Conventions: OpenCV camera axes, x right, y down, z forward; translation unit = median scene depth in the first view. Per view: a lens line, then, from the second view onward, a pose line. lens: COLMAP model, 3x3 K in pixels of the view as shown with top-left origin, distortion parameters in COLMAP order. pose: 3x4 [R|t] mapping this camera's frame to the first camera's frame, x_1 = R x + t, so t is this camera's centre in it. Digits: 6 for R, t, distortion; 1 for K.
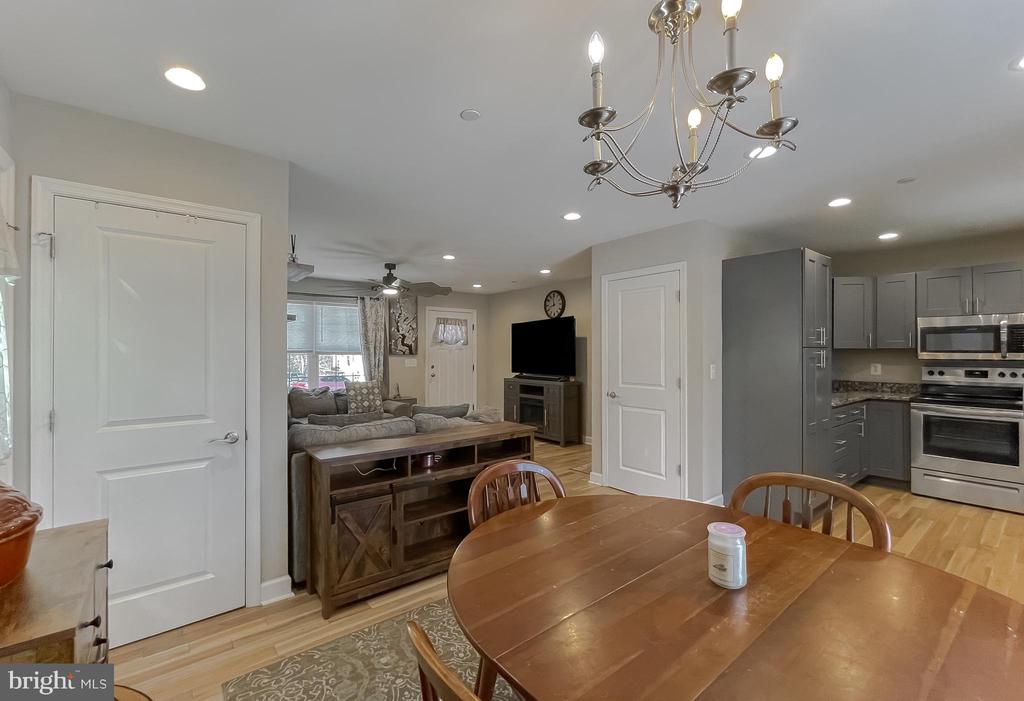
lens RADIAL K [[430.0, 0, 513.3], [0, 430.0, 355.8], [0, 0, 1]] dist [-0.002391, 0.000036]
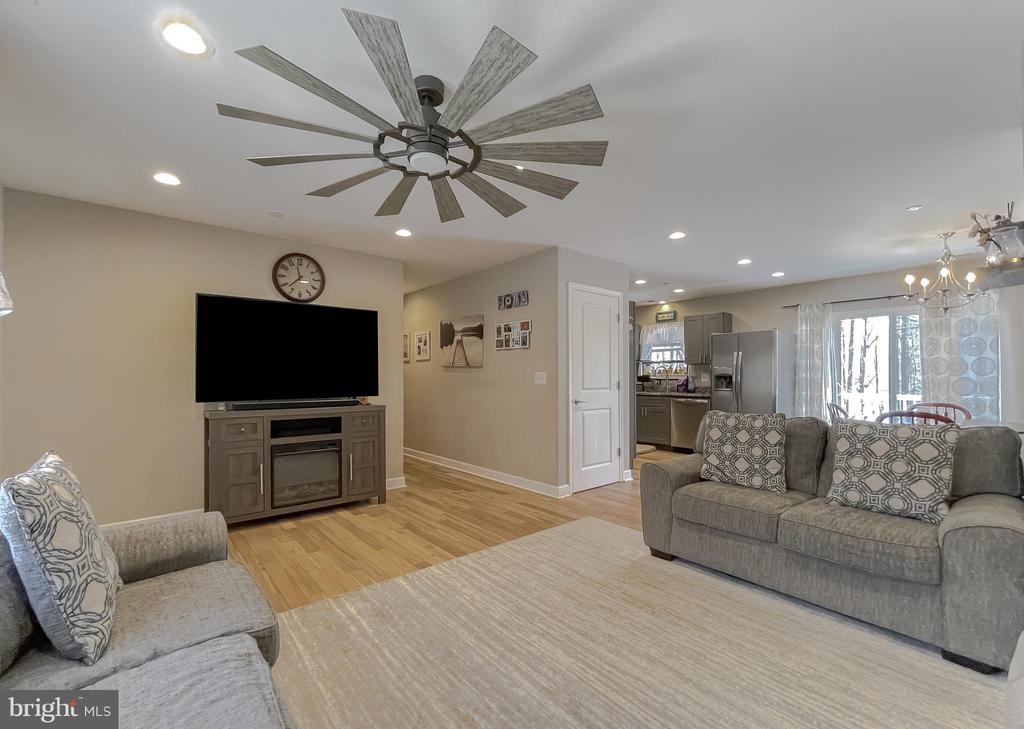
lens RADIAL K [[433.9, 0, 505.9], [0, 433.9, 373.9], [0, 0, 1]] dist [0.000309, 0.000568]
pose [[-0.016194, 0.008036, 0.999837, -0.501721], [0.016007, 0.999842, -0.007777, 0.019935], [-0.999741, 0.015878, -0.016320, 0.742947]]
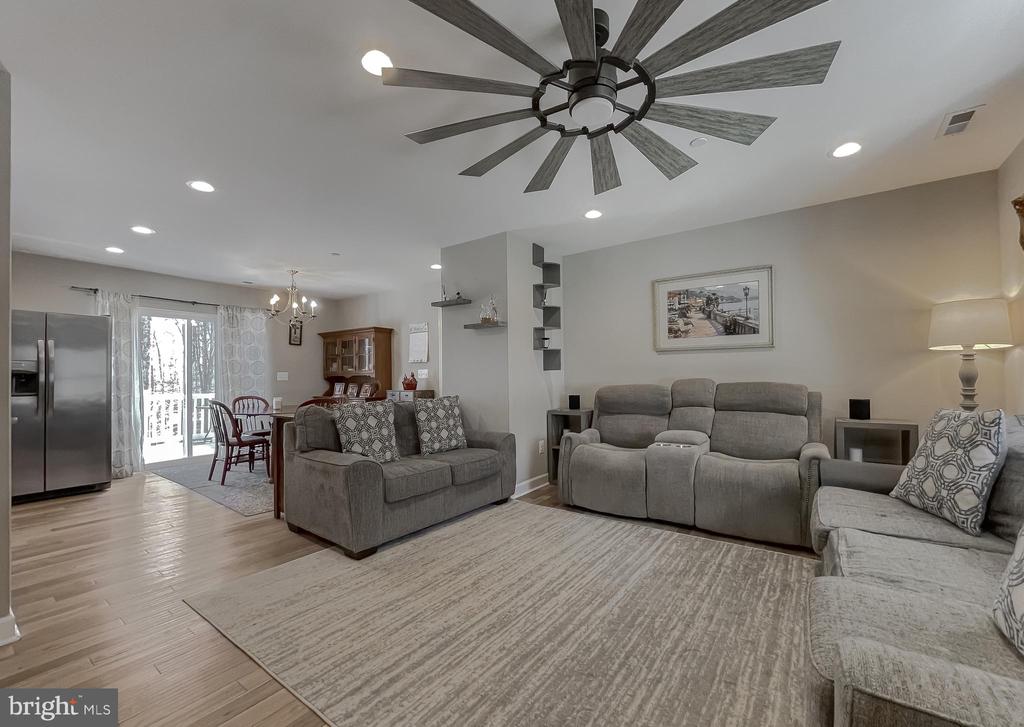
lens RADIAL K [[433.9, 0, 506.0], [0, 433.9, 367.8], [0, 0, 1]] dist [0.000309, 0.000568]
pose [[-0.966775, 0.005017, -0.255578, -0.112205], [0.008169, 0.999903, -0.011274, 0.027677], [0.255497, -0.012987, -0.966723, 1.007769]]
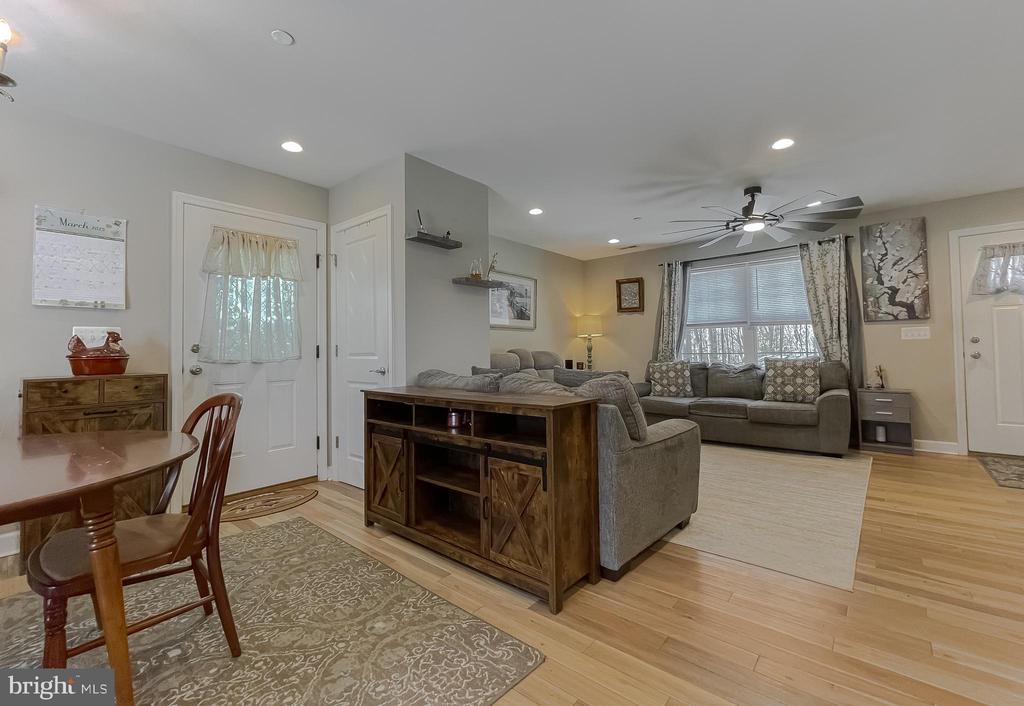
lens RADIAL K [[438.8, 0, 513.1], [0, 438.8, 343.5], [0, 0, 1]] dist [-0.003265, -0.001151]
pose [[0.196357, -0.021686, -0.980293, 0.268022], [0.005706, 0.999764, -0.020974, 0.043993], [0.980516, -0.001475, 0.196434, 0.370010]]
